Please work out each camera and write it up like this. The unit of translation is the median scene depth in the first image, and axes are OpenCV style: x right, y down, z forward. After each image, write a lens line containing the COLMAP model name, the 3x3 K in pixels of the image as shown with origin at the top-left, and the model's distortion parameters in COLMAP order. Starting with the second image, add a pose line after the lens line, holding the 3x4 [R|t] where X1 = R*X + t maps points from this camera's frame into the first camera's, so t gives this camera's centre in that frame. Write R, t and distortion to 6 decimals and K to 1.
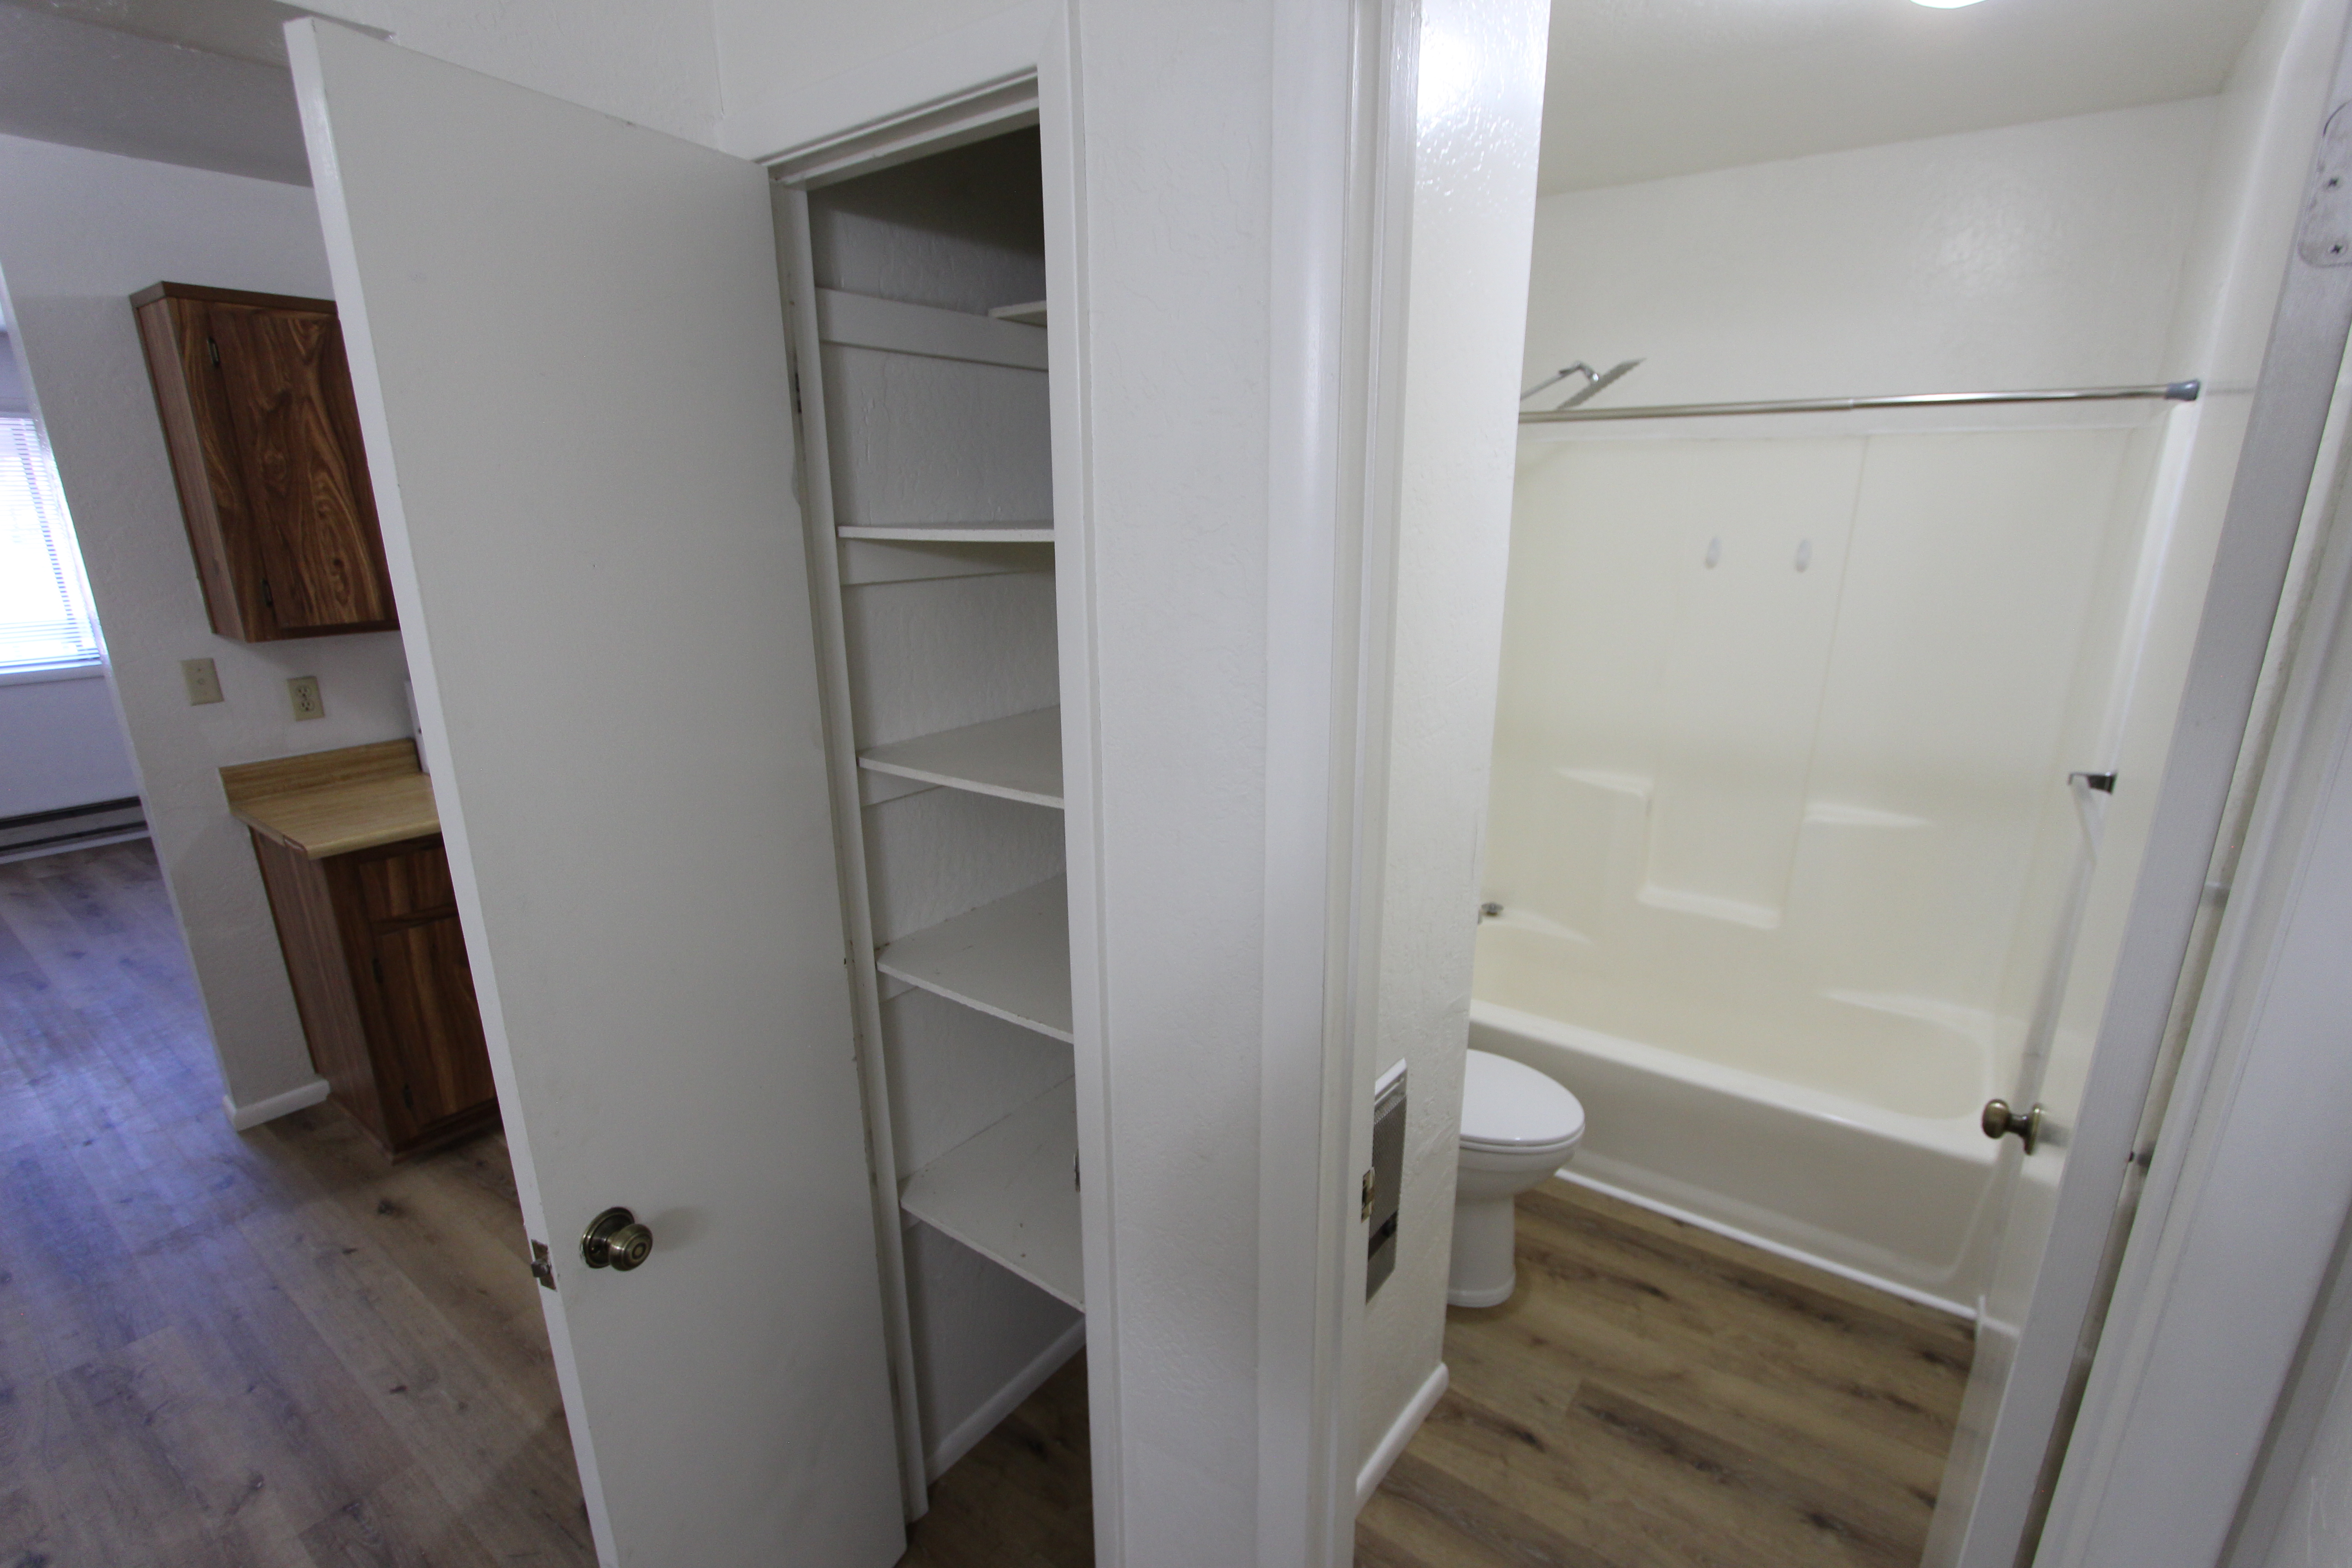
lens RADIAL K [[1077.9, 0, 1189.3], [0, 1077.9, 800.7], [0, 0, 1]] dist [-0.021171, 0.004524]
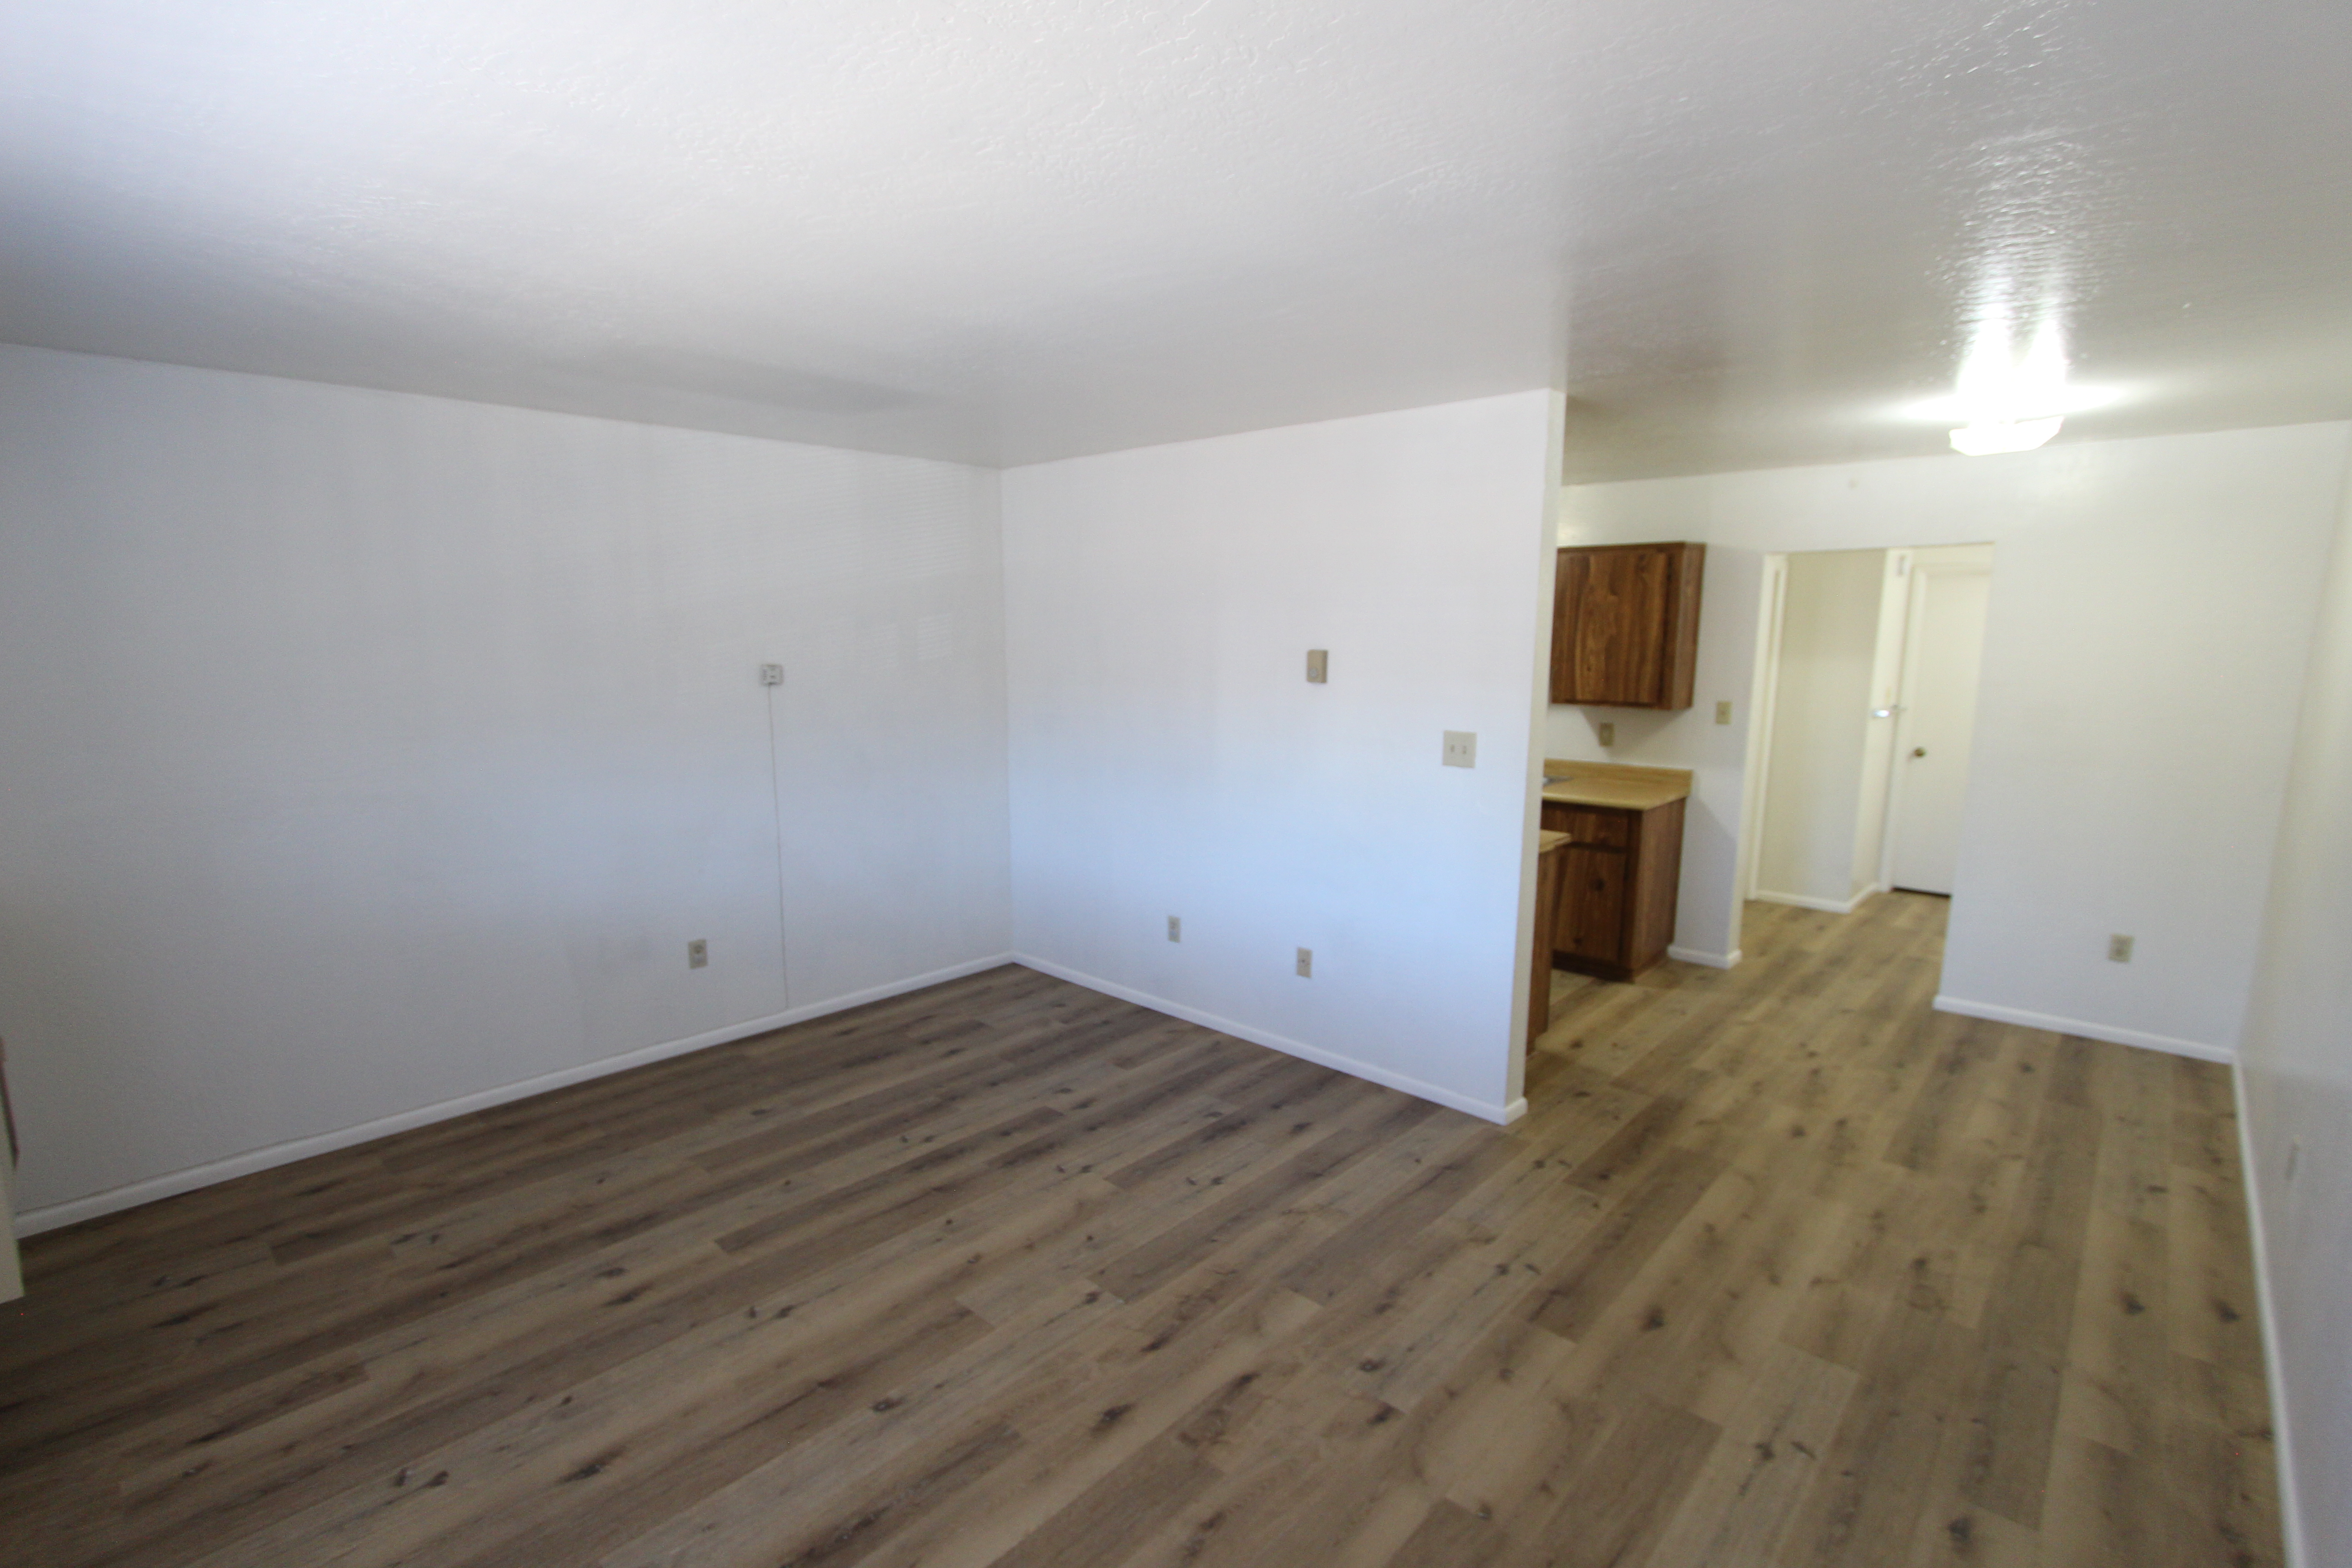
lens RADIAL K [[1077.9, 0, 1194.0], [0, 1077.9, 823.6], [0, 0, 1]] dist [-0.021171, 0.004524]
pose [[0.106421, -0.171339, 0.979448, -2.270263], [0.270486, 0.952883, 0.137303, -0.326205], [-0.956824, 0.250315, 0.147752, 1.163080]]
